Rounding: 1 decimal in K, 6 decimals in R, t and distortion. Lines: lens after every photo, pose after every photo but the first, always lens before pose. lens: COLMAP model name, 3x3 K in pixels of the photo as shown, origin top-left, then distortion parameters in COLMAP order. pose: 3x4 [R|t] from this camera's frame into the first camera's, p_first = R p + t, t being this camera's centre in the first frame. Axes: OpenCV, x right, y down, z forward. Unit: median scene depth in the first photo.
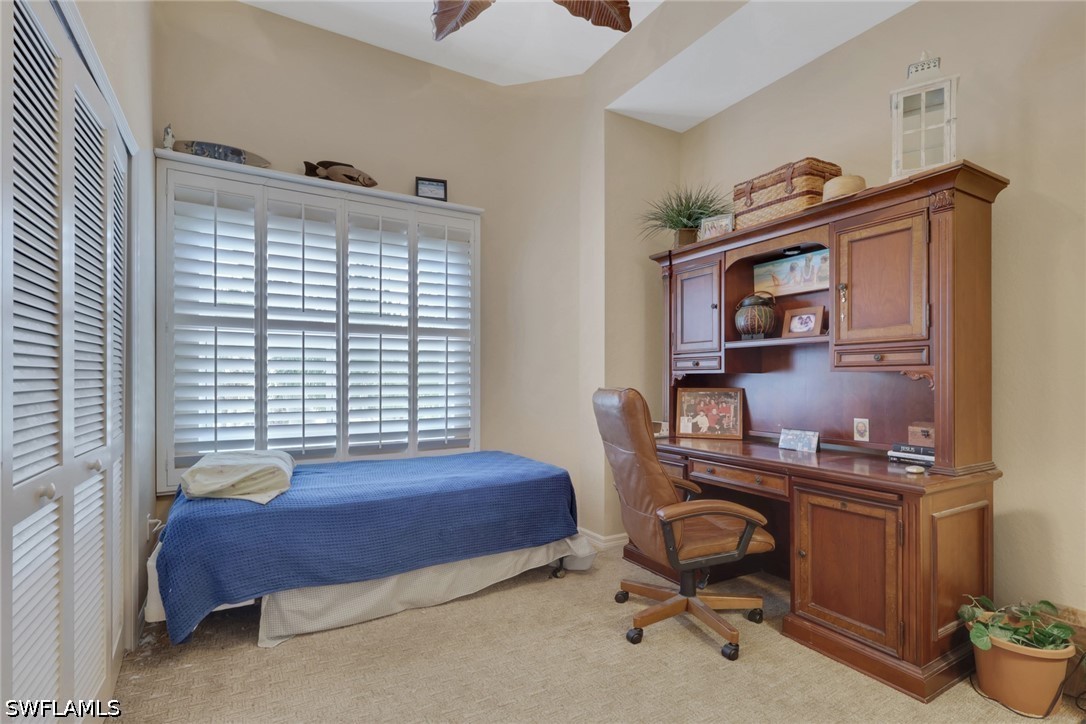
lens RADIAL K [[510.0, 0, 549.1], [0, 510.0, 380.7], [0, 0, 1]] dist [-0.007212, 0.002218]
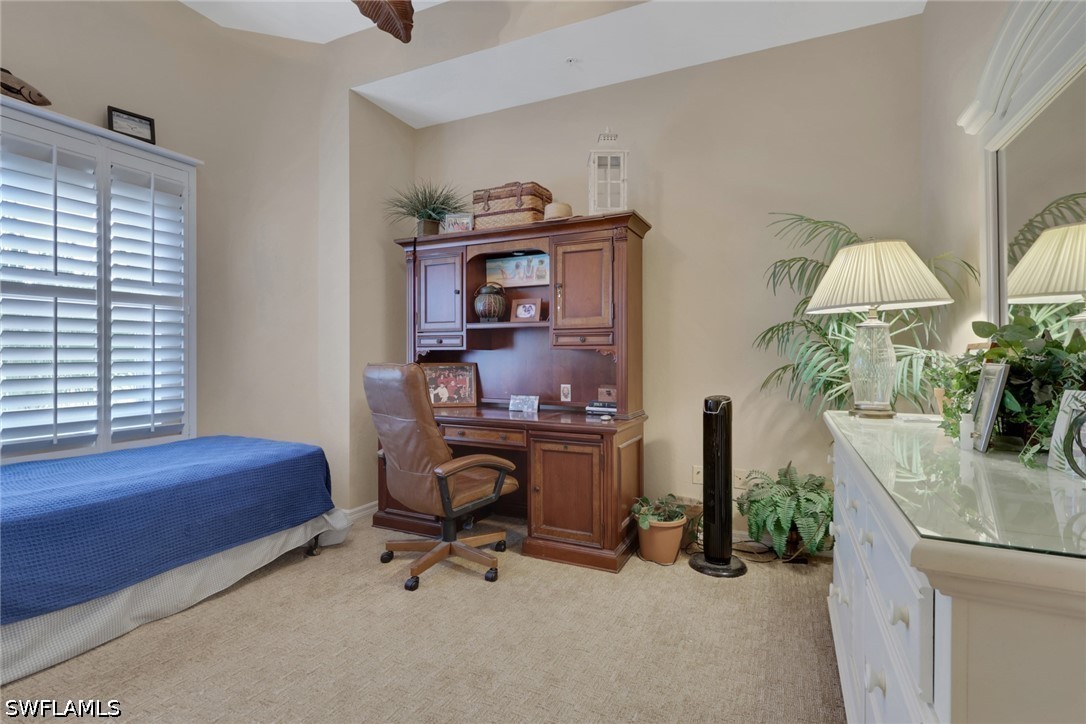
lens RADIAL K [[510.0, 0, 543.9], [0, 510.0, 357.0], [0, 0, 1]] dist [-0.007212, 0.002218]
pose [[0.828124, -0.002730, 0.560539, -0.193138], [0.001533, 0.999995, 0.002606, -0.001424], [-0.560543, -0.001298, 0.828124, -0.080920]]
